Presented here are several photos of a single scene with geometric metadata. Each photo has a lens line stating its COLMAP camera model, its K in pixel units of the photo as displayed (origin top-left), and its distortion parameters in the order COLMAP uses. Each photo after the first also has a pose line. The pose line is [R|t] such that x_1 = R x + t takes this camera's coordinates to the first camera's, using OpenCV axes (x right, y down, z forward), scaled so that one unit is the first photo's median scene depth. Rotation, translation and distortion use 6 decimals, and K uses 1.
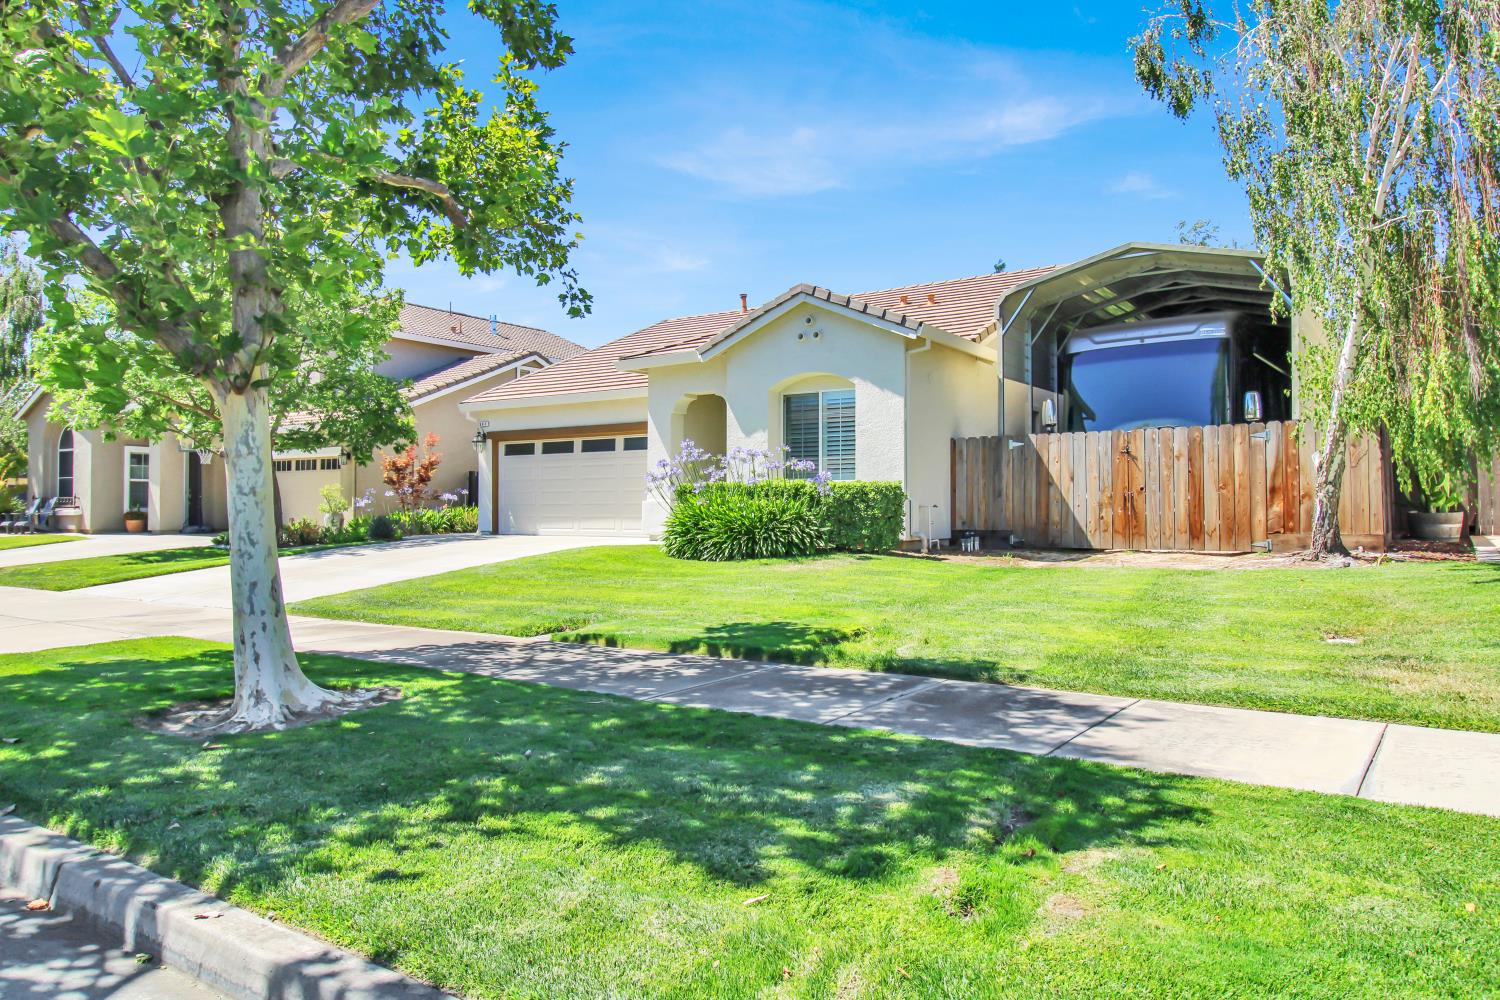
lens RADIAL K [[1007.9, 0, 750.0], [0, 1007.9, 500.0], [0, 0, 1]] dist [0.002811, 0.000216]
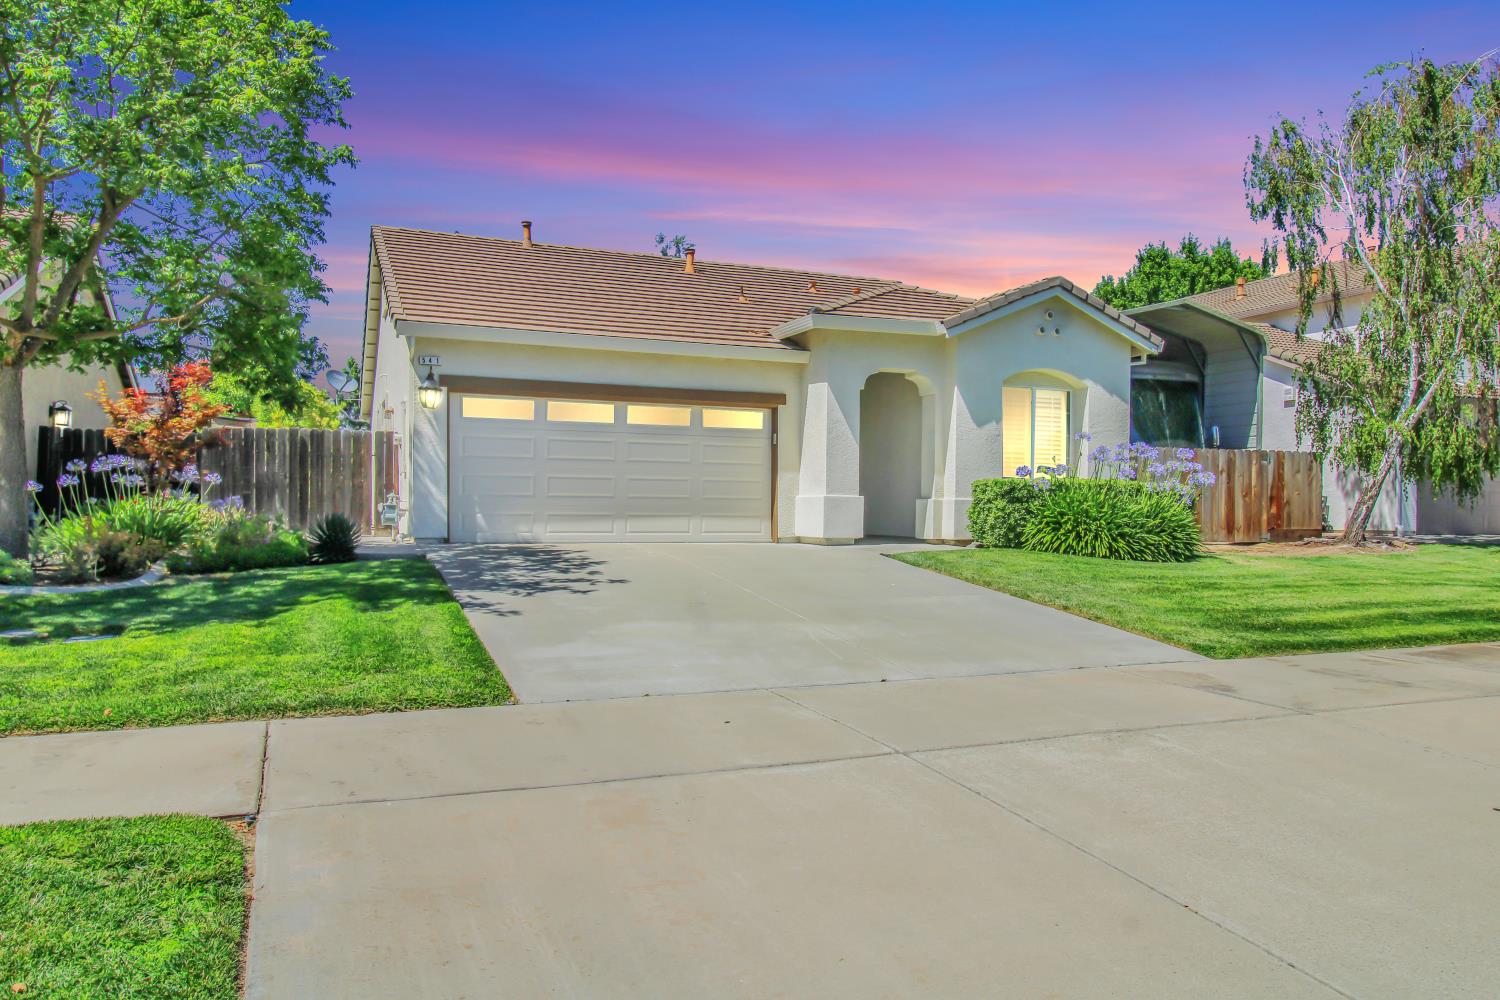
lens RADIAL K [[1053.2, 0, 750.9], [0, 1053.2, 533.2], [0, 0, 1]] dist [0.000566, 0.000053]
pose [[0.547653, -0.011610, 0.836625, -1.000546], [-0.018767, 0.999482, 0.026155, 0.012309], [-0.836495, -0.030025, 0.547151, 0.709796]]
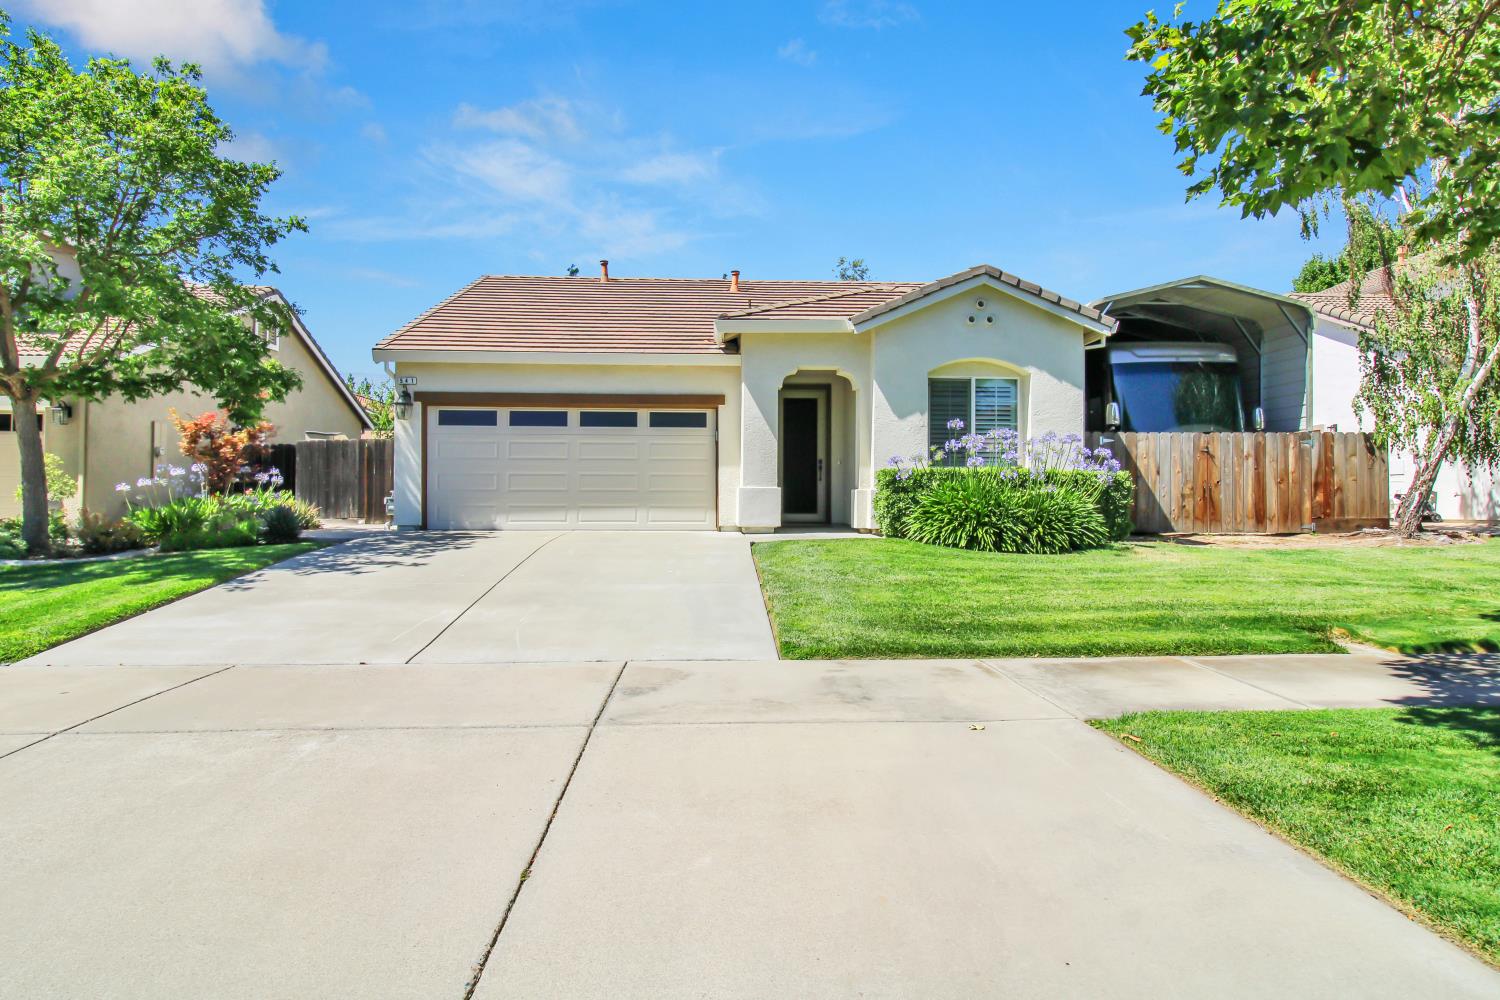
lens RADIAL K [[904.8, 0, 750.0], [0, 904.8, 500.0], [0, 0, 1]] dist [-0.000852, 0.000242]
pose [[0.794513, 0.003454, 0.607237, -0.678511], [-0.010133, 0.999920, 0.007571, 0.007123], [-0.607163, -0.012169, 0.794484, 0.460231]]
